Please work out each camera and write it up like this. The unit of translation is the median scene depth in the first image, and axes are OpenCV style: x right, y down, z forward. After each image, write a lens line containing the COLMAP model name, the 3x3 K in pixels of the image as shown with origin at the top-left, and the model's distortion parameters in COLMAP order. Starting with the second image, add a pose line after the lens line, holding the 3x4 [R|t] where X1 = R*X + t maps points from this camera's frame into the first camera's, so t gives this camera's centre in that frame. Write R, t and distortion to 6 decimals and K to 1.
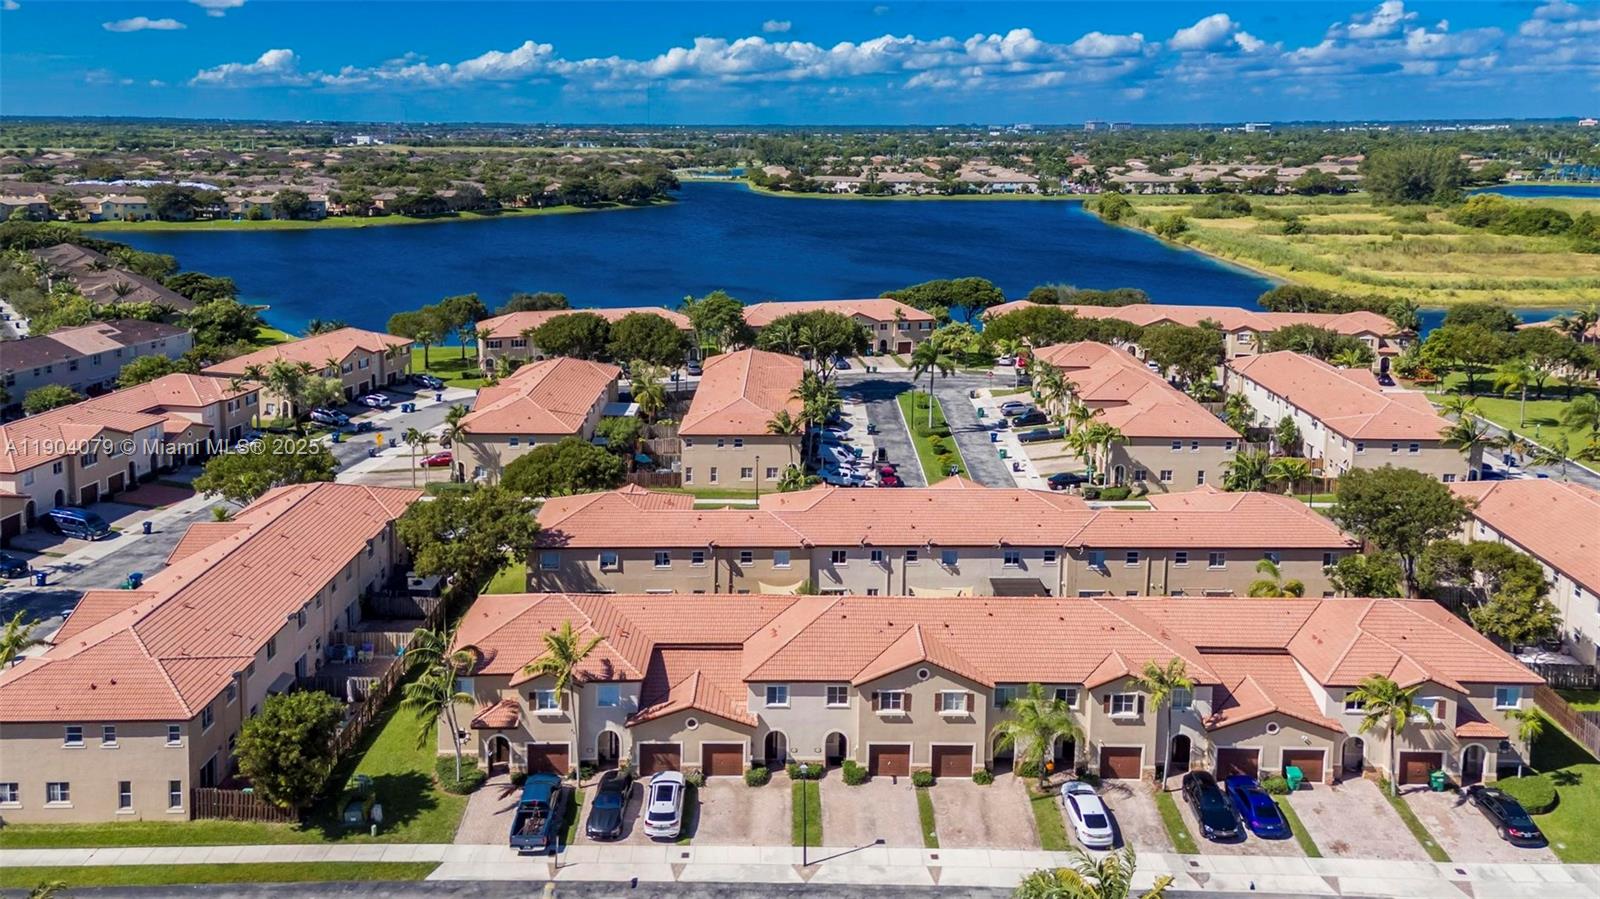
lens RADIAL K [[1193.4, 0, 820.9], [0, 1193.4, 347.5], [0, 0, 1]] dist [0.082186, -0.013157]
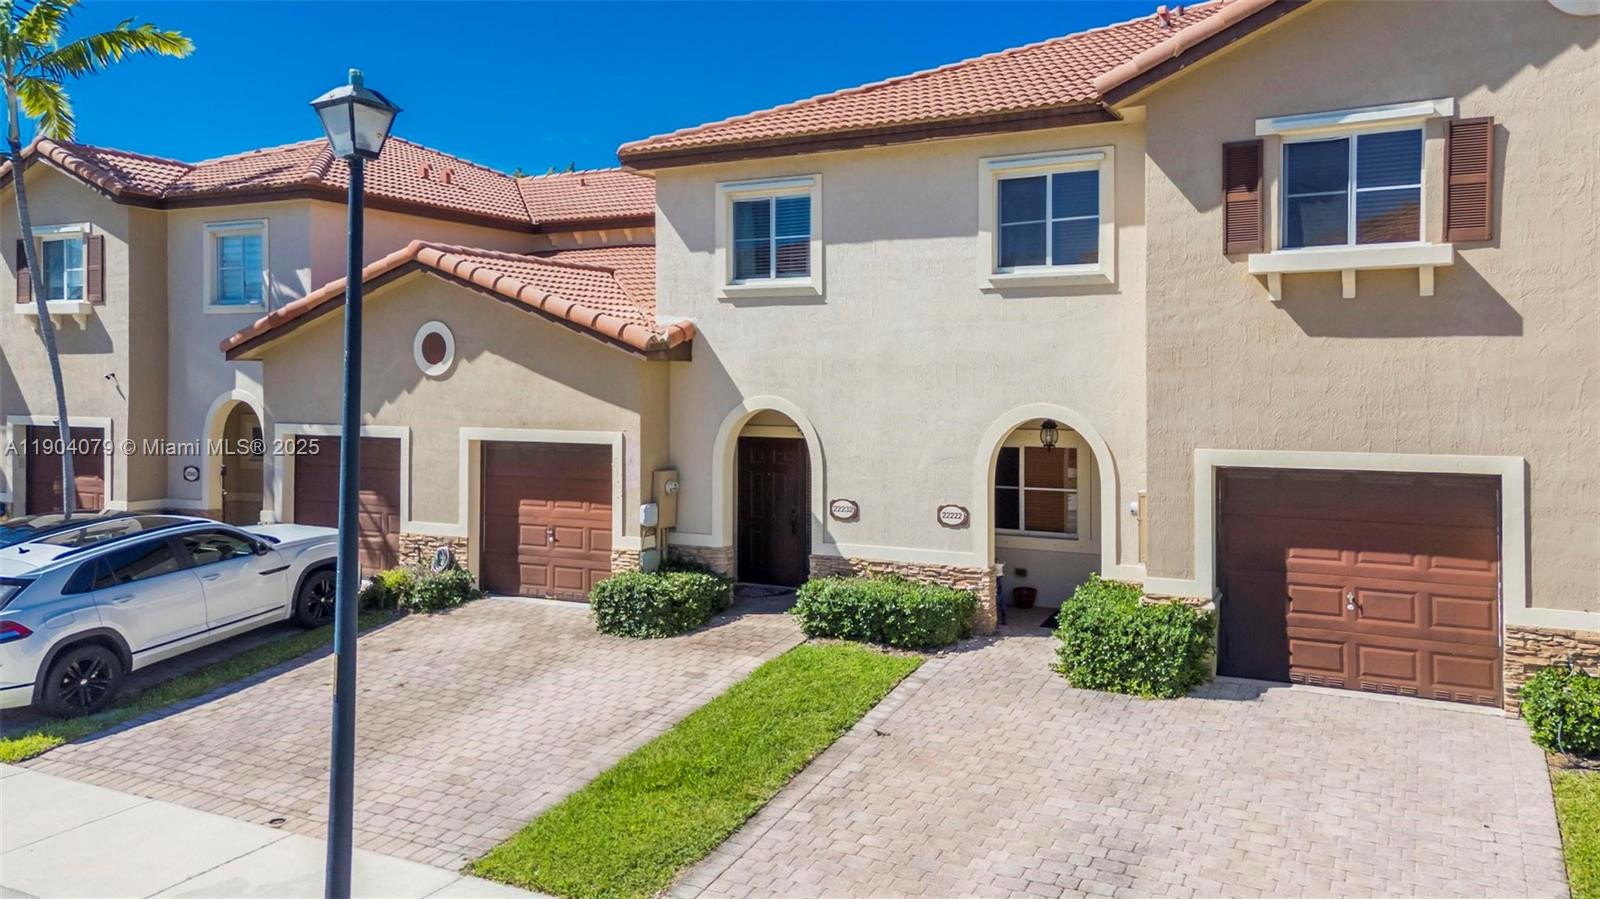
lens RADIAL K [[1193.4, 0, 805.1], [0, 1193.4, 354.6], [0, 0, 1]] dist [0.082186, -0.013157]
pose [[0.891235, -0.009627, -0.453439, 0.049918], [-0.077892, 0.981671, -0.173939, 0.262757], [0.446802, 0.190340, 0.874150, 0.620377]]
